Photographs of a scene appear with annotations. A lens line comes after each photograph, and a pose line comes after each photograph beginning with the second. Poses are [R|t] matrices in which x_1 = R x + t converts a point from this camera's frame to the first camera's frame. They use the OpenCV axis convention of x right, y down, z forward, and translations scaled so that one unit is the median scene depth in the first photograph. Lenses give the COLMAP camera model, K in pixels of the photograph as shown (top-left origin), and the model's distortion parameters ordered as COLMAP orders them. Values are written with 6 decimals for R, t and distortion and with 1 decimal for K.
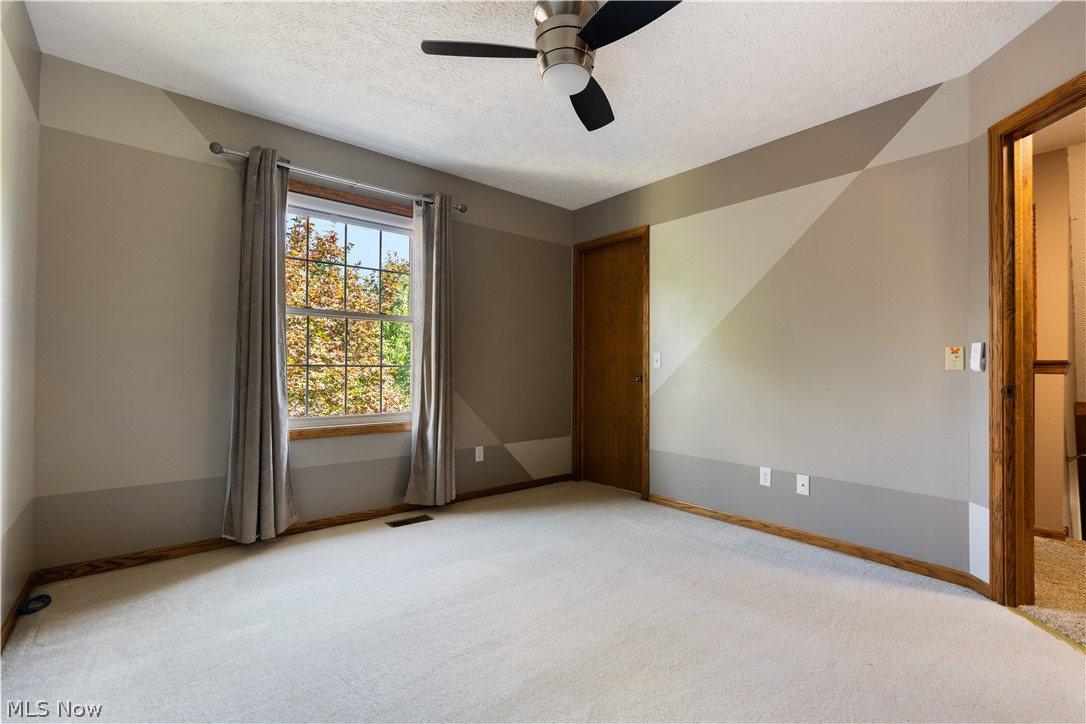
lens RADIAL K [[490.4, 0, 548.3], [0, 490.4, 362.2], [0, 0, 1]] dist [-0.002697, 0.000508]
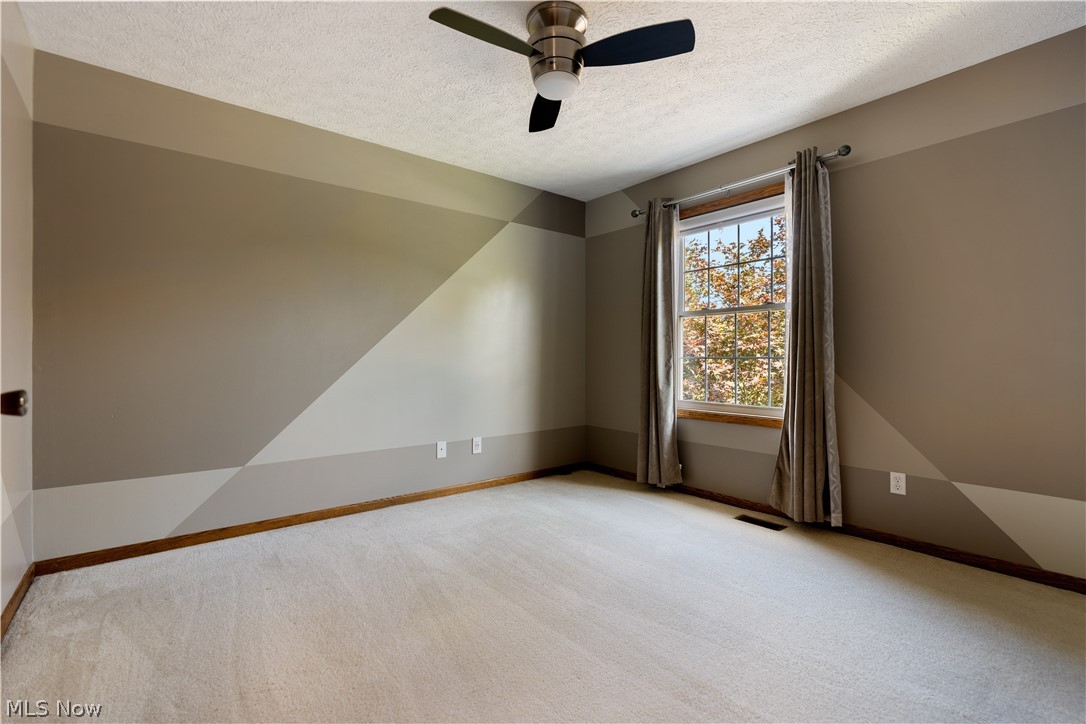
lens RADIAL K [[490.4, 0, 548.3], [0, 490.4, 362.2], [0, 0, 1]] dist [-0.002697, 0.000508]
pose [[-0.028081, -0.004350, -0.999596, 0.658710], [0.008666, 0.999952, -0.004595, 0.017043], [0.999568, -0.008791, -0.028042, 0.612709]]
